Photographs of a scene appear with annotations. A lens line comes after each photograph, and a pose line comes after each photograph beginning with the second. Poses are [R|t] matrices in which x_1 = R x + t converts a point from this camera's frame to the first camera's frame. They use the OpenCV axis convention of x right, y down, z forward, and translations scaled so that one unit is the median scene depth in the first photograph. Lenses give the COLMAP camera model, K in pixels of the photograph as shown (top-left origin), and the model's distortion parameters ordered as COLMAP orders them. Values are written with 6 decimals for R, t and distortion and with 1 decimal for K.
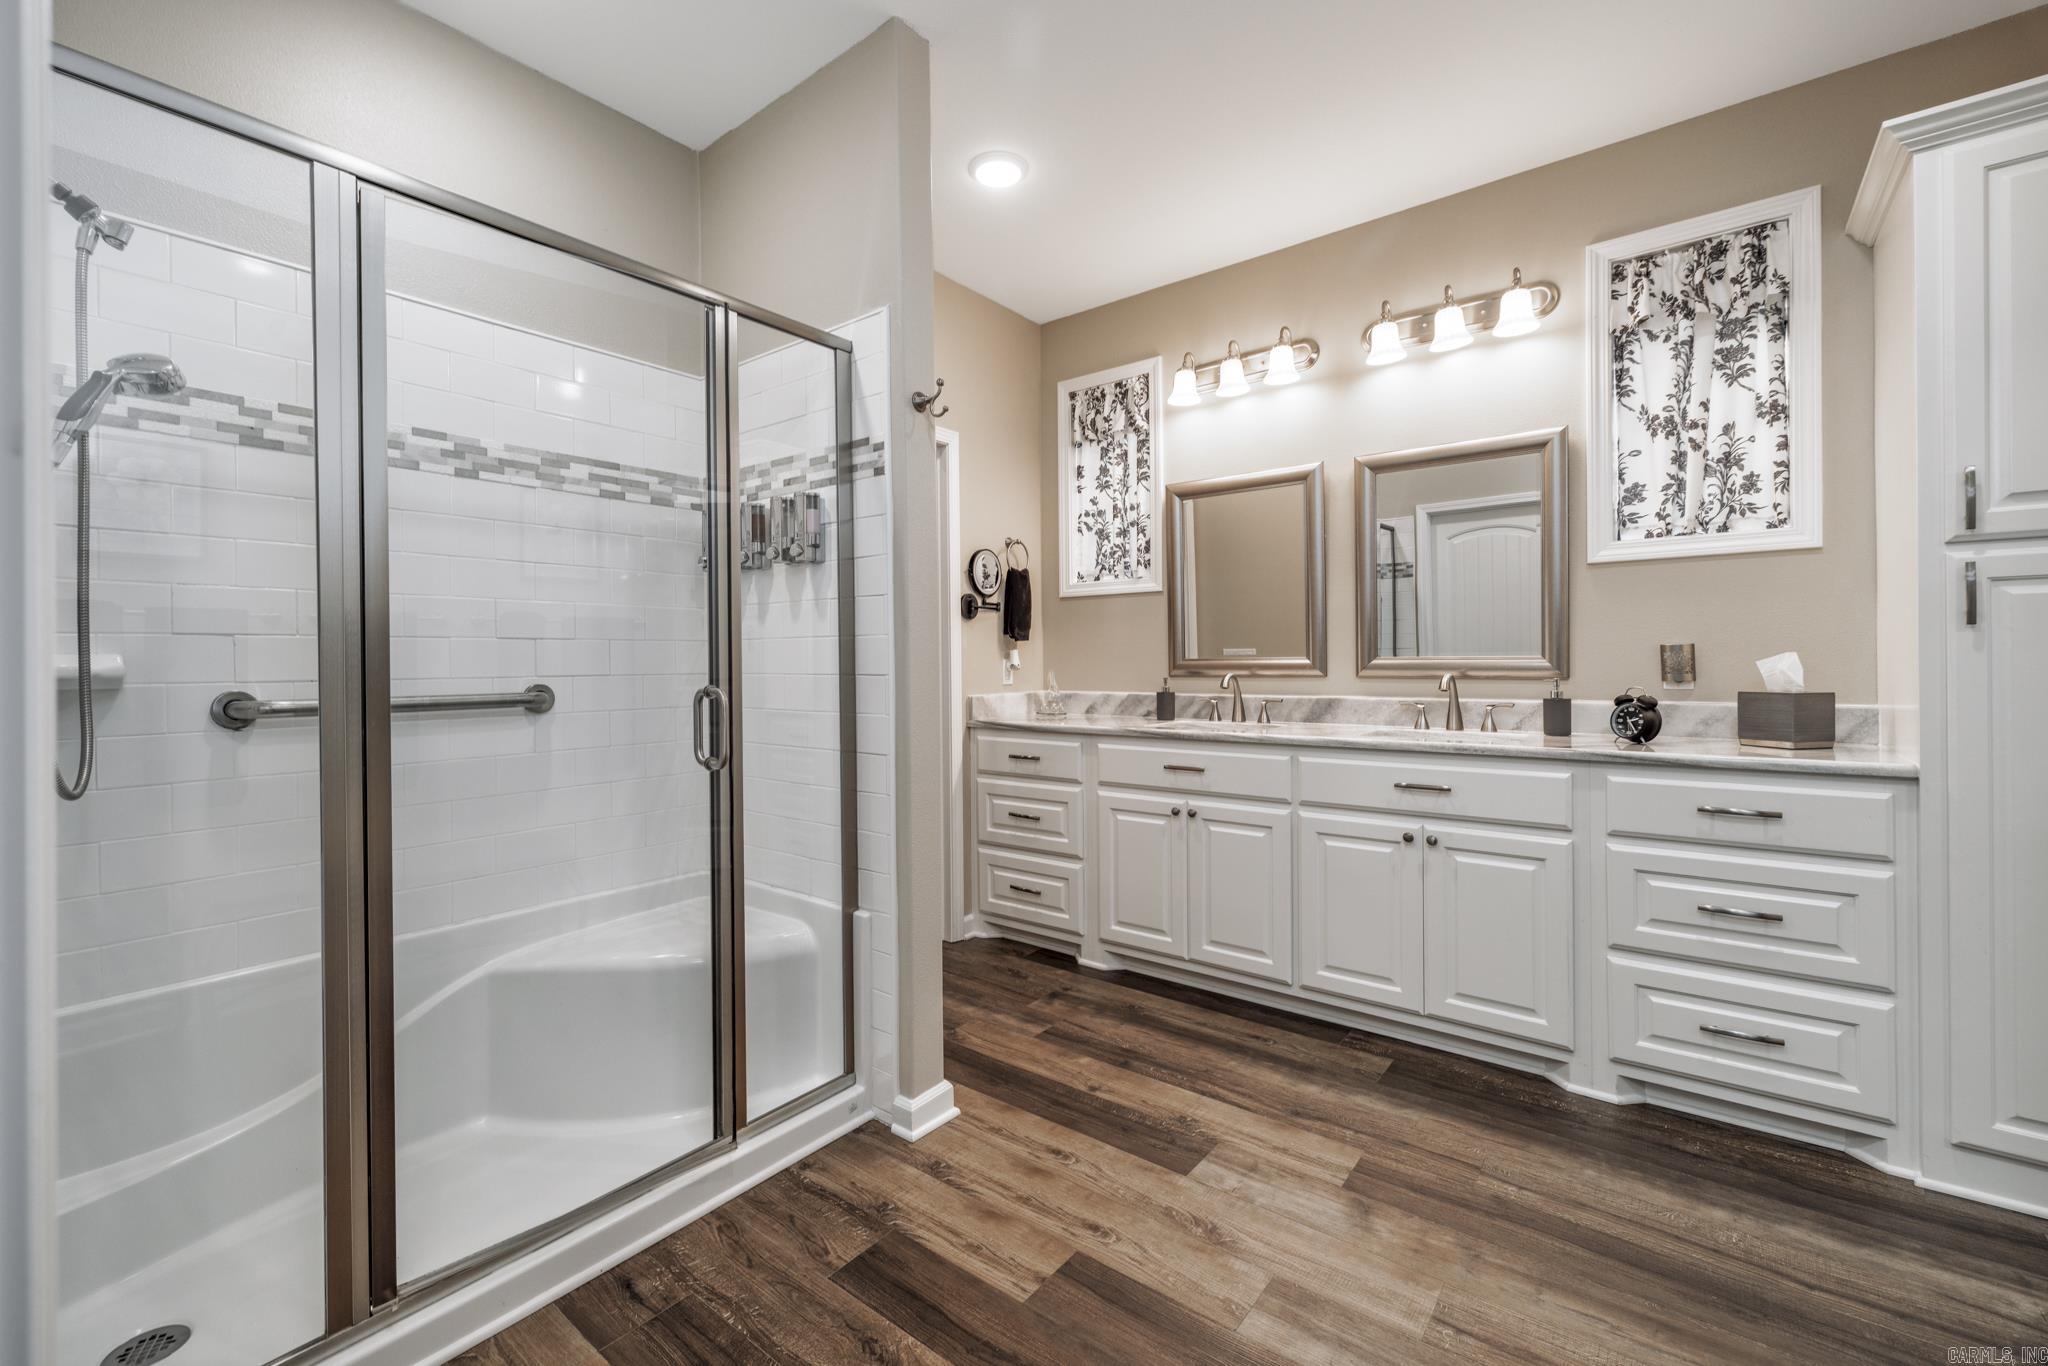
lens RADIAL K [[848.1, 0, 1016.0], [0, 848.1, 666.7], [0, 0, 1]] dist [0.003910, 0.000431]
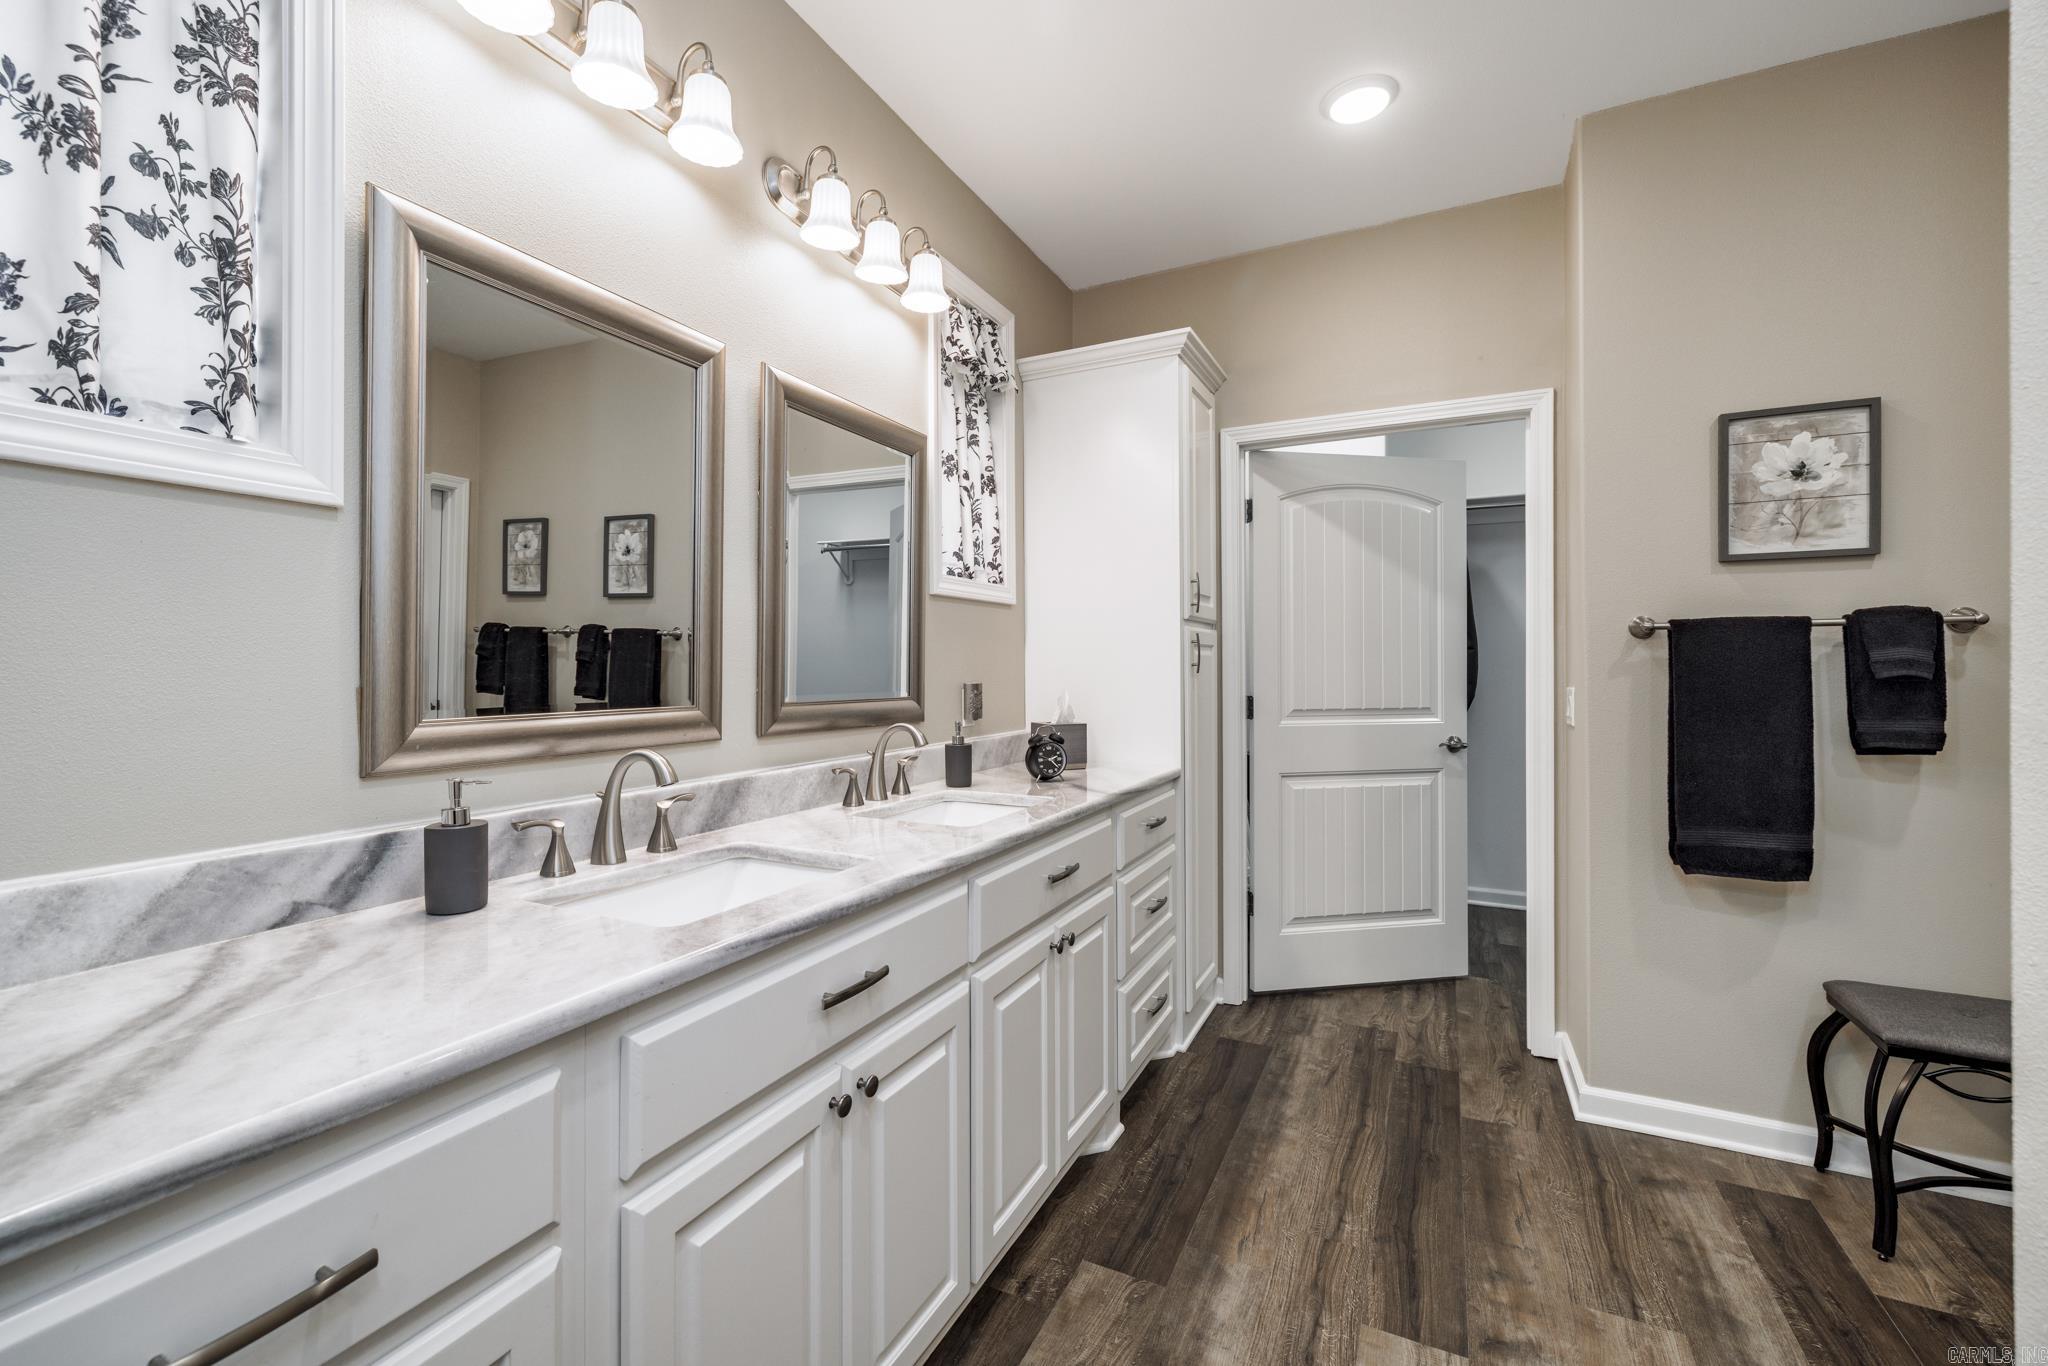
lens RADIAL K [[848.1, 0, 1013.5], [0, 848.1, 668.2], [0, 0, 1]] dist [0.003910, 0.000431]
pose [[-0.182407, 0.011662, 0.983154, -0.268791], [0.011610, 0.999885, -0.009706, -0.035741], [-0.983155, 0.009643, -0.182521, 1.217522]]
